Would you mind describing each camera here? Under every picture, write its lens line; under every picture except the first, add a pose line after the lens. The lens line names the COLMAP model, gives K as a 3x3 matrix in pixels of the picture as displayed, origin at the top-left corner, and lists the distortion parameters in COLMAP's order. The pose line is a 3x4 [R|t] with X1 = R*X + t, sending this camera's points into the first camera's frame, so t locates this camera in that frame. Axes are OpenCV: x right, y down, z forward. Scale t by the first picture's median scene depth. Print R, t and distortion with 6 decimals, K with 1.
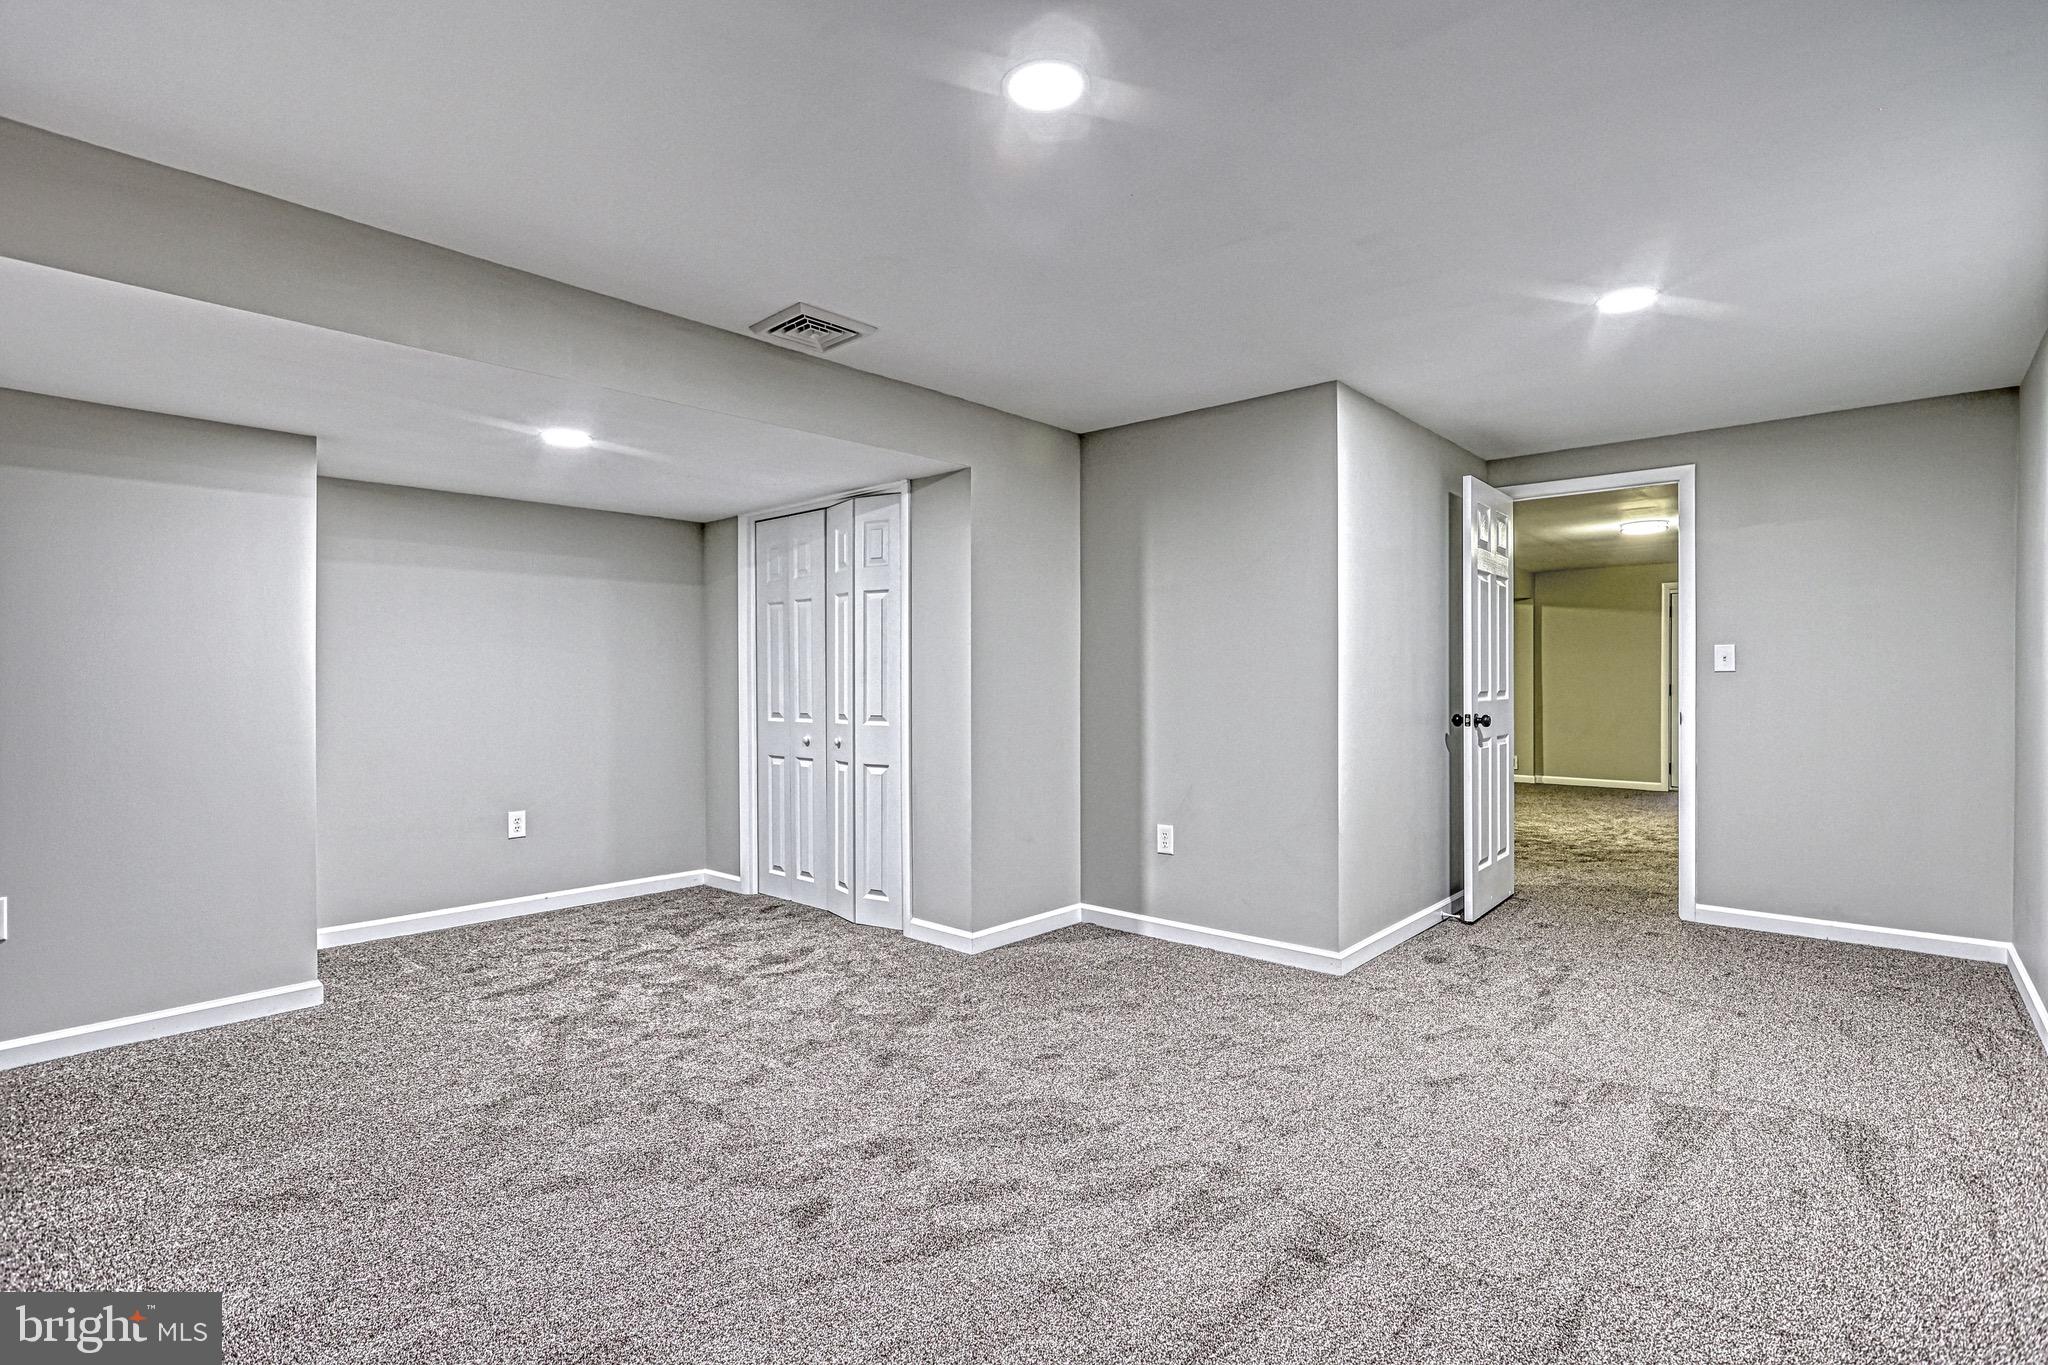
lens RADIAL K [[966.8, 0, 1024.9], [0, 966.8, 678.1], [0, 0, 1]] dist [-0.006537, 0.002865]
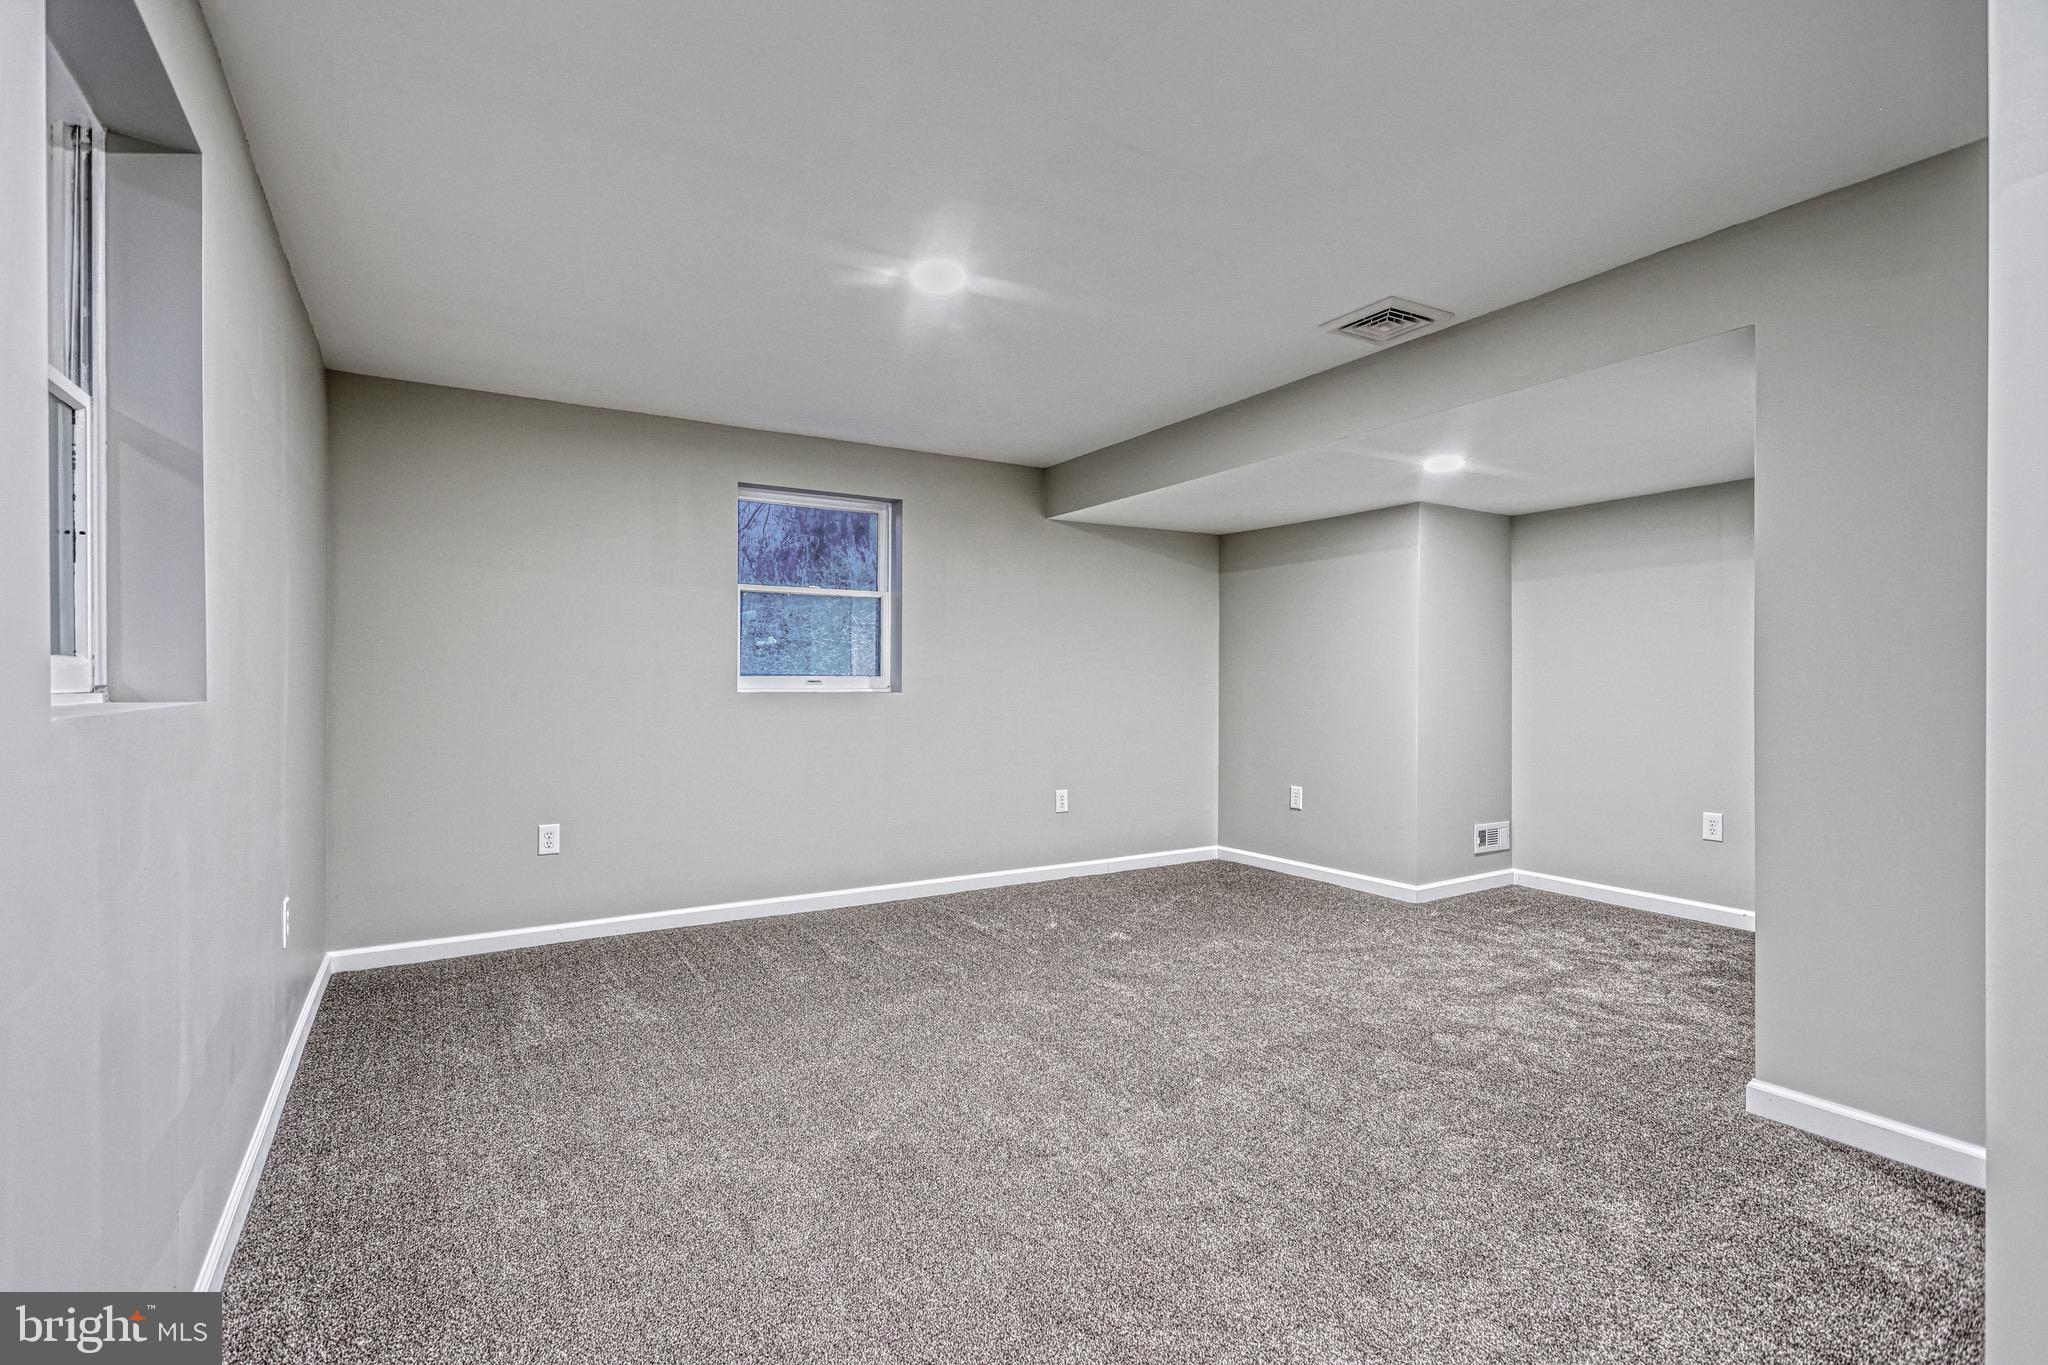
lens RADIAL K [[966.8, 0, 1027.4], [0, 966.8, 685.8], [0, 0, 1]] dist [-0.006537, 0.002865]
pose [[-0.289198, 0.005558, -0.957253, 0.718958], [0.001830, 0.999985, 0.005253, 0.009534], [0.957268, -0.000233, -0.289203, 0.790702]]
